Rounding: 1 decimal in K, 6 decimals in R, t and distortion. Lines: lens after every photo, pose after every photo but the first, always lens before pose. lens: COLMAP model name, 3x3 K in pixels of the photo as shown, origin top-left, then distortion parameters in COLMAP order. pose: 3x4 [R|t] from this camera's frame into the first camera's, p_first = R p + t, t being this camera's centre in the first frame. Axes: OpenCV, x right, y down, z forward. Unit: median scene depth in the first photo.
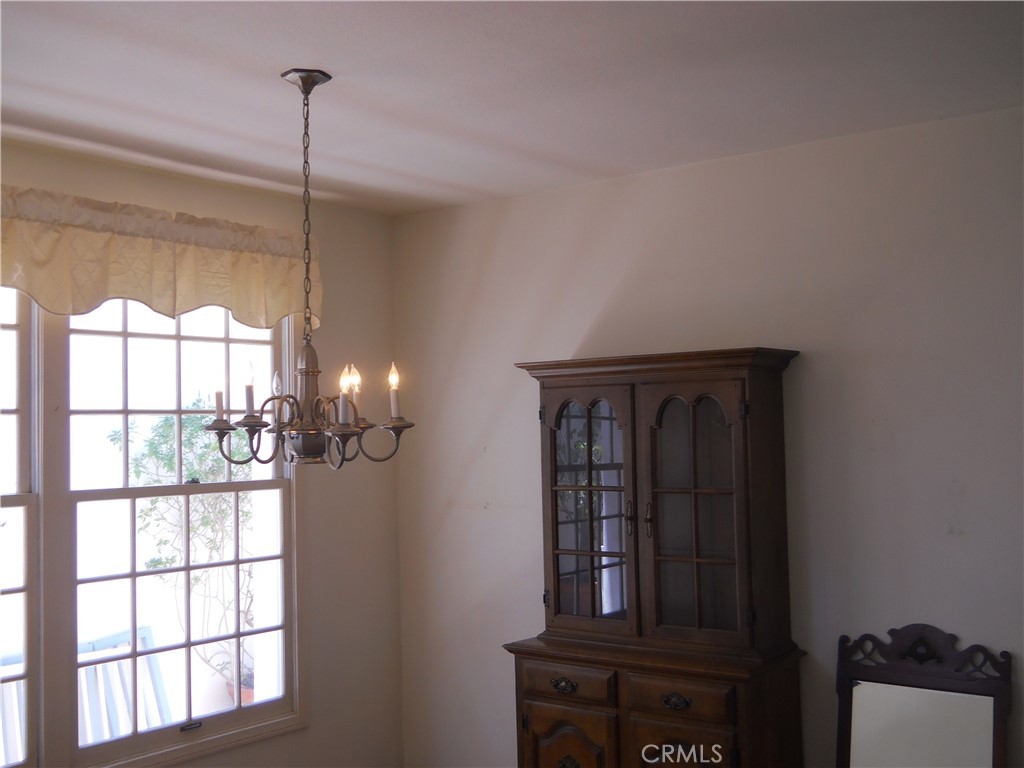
lens RADIAL K [[1139.7, 0, 511.8], [0, 1139.7, 384.5], [0, 0, 1]] dist [0.008774, 0.007324]
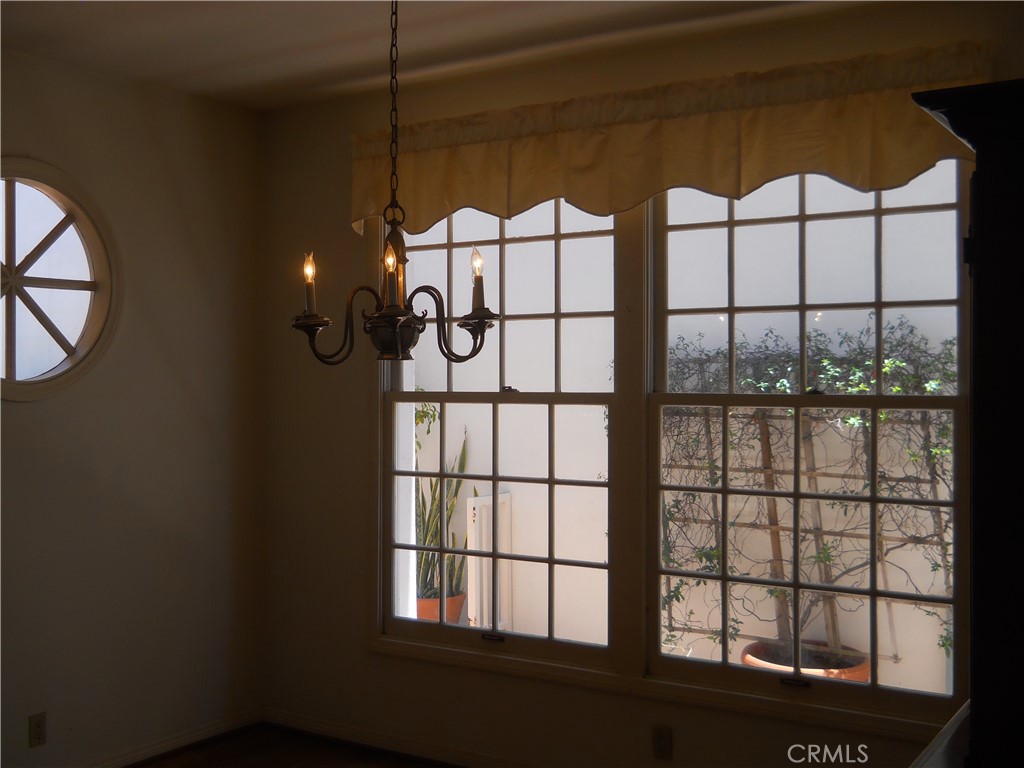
lens RADIAL K [[1195.3, 0, 511.8], [0, 1195.3, 348.1], [0, 0, 1]] dist [0.010261, -0.005032]
pose [[0.077961, 0.024181, -0.996663, 0.614227], [0.057381, 0.997940, 0.028701, 0.018427], [0.995304, -0.059428, 0.076413, 0.790748]]
